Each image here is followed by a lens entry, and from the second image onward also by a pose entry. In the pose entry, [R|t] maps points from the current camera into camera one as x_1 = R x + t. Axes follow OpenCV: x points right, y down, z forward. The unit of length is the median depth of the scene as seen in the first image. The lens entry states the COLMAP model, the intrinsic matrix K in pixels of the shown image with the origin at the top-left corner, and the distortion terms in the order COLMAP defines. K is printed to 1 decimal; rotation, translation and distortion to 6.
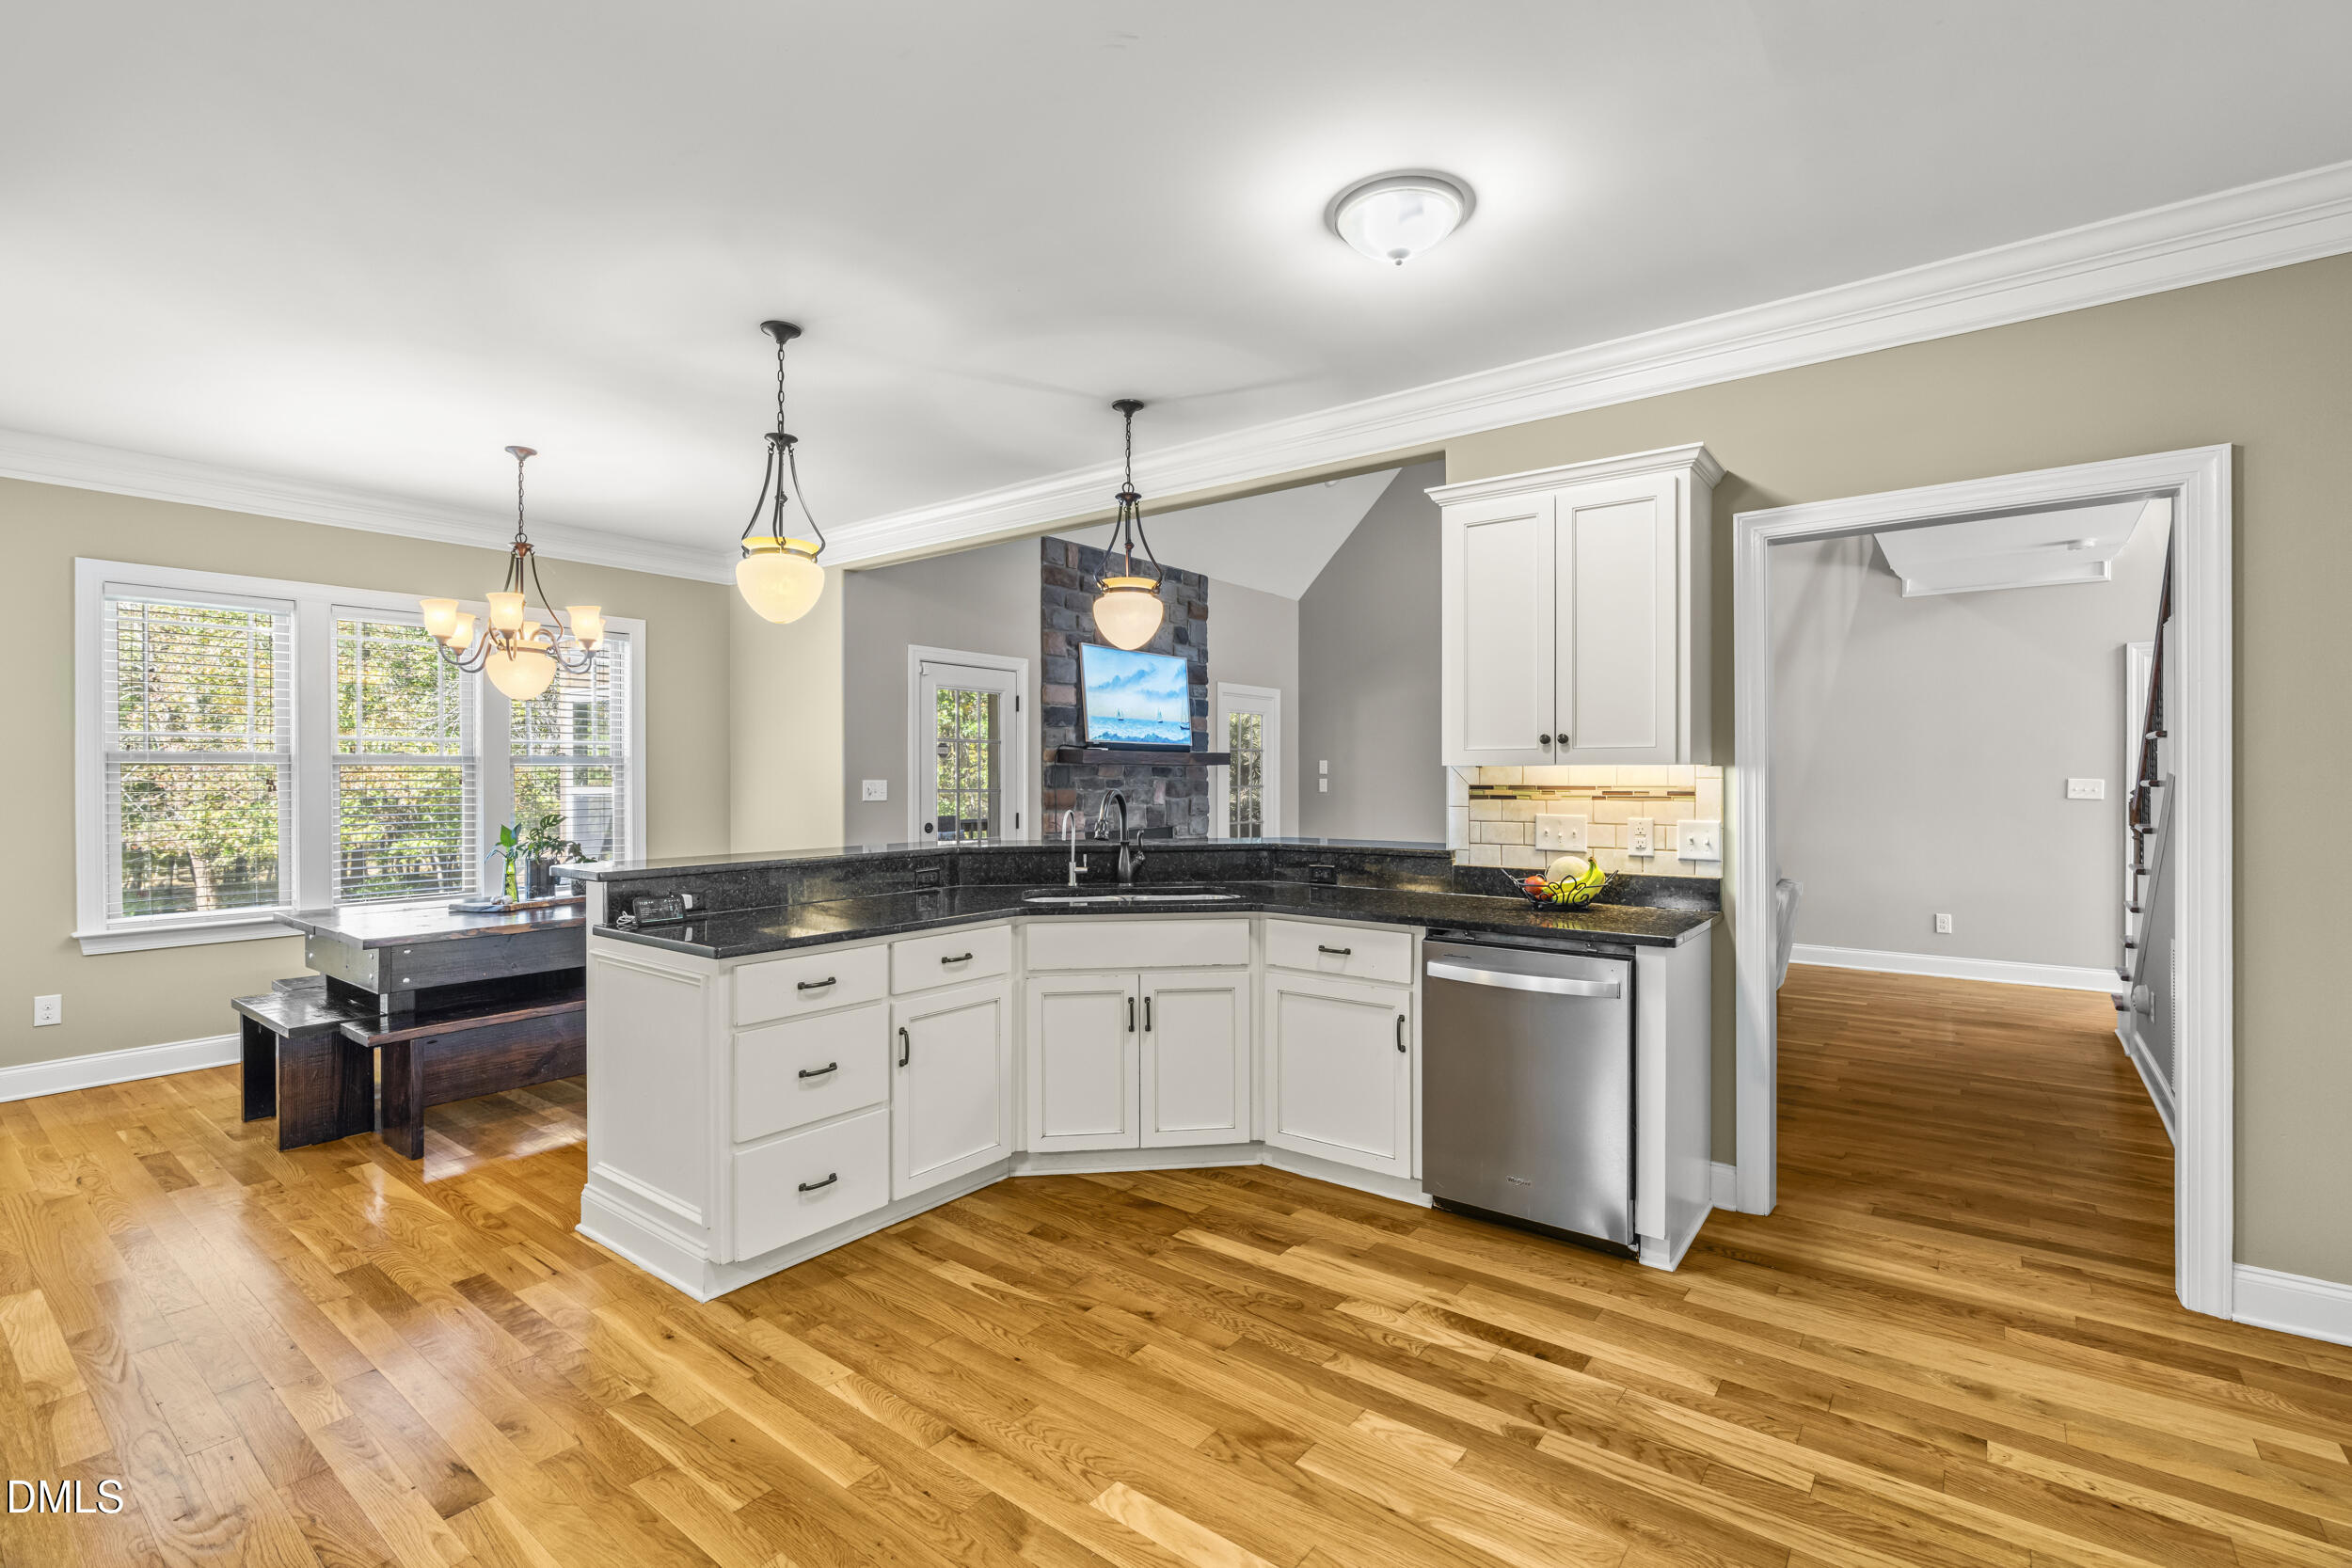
lens RADIAL K [[1056.2, 0, 1178.5], [0, 1056.2, 775.0], [0, 0, 1]] dist [-0.022373, 0.002726]
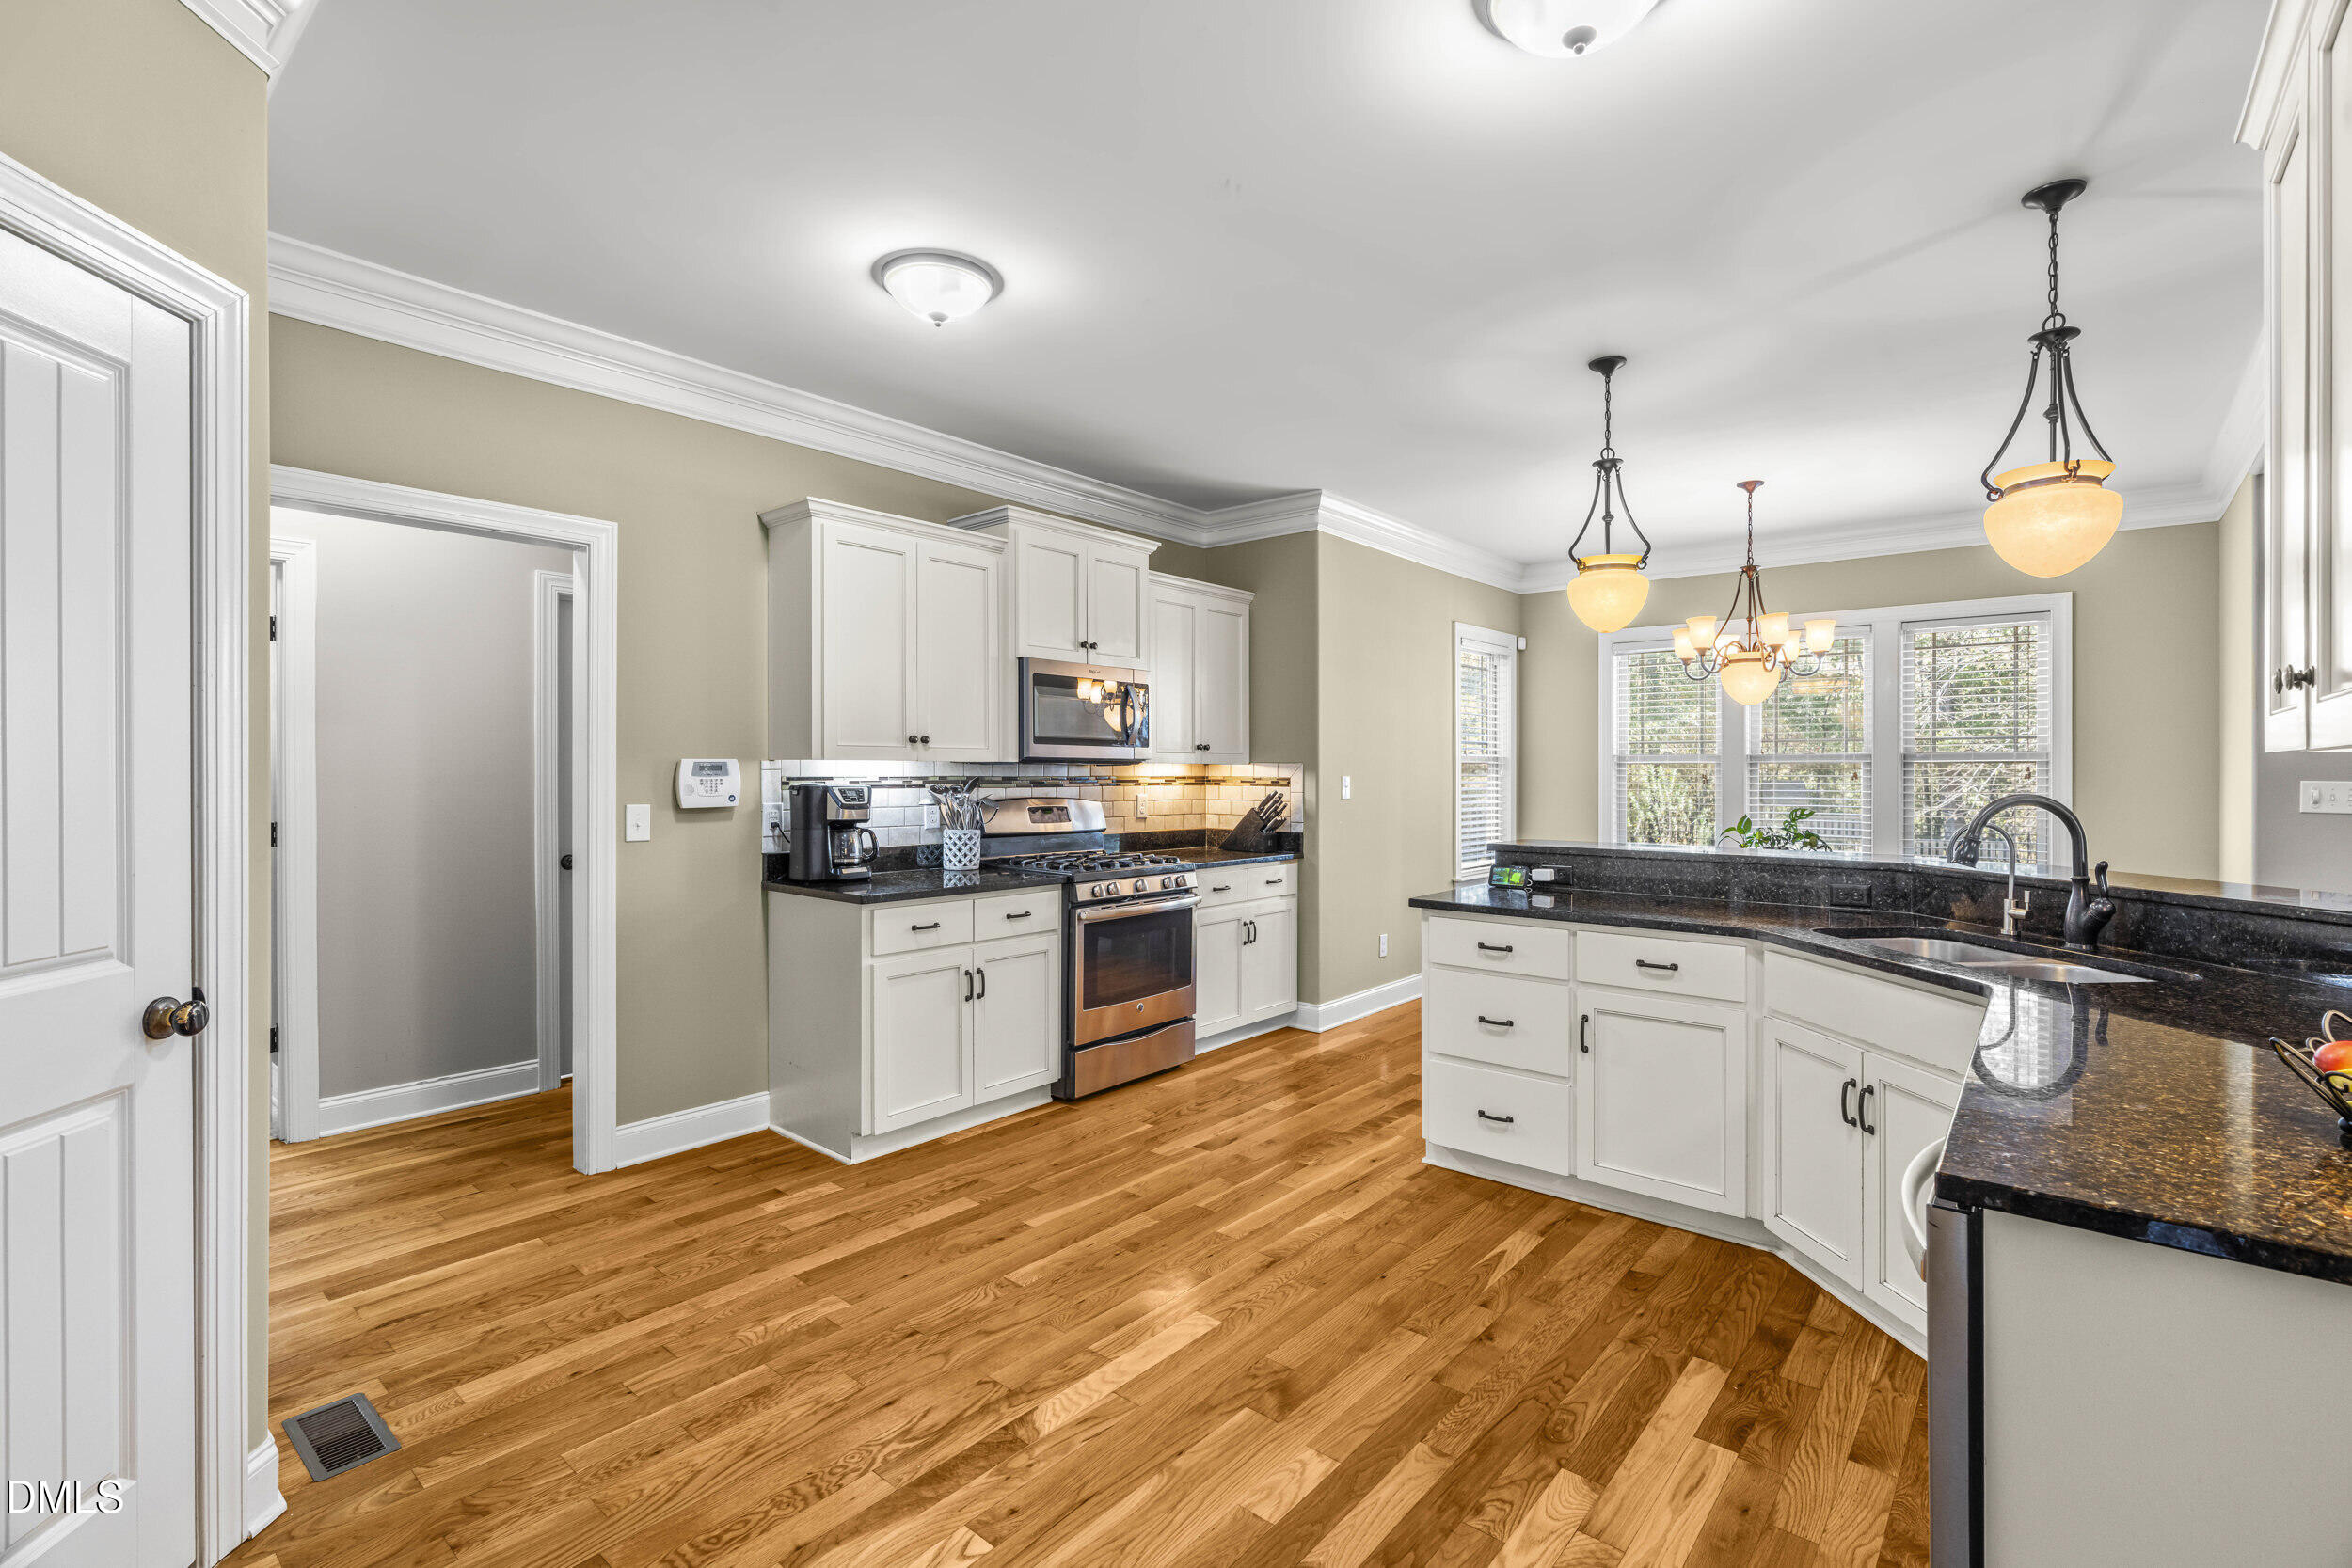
lens RADIAL K [[1056.2, 0, 1166.1], [0, 1056.2, 776.9], [0, 0, 1]] dist [-0.022373, 0.002726]
pose [[-0.061089, 0.005335, -0.998118, 0.810165], [-0.003176, 0.999980, 0.005539, 0.001782], [0.998127, 0.003509, -0.061071, 0.666767]]
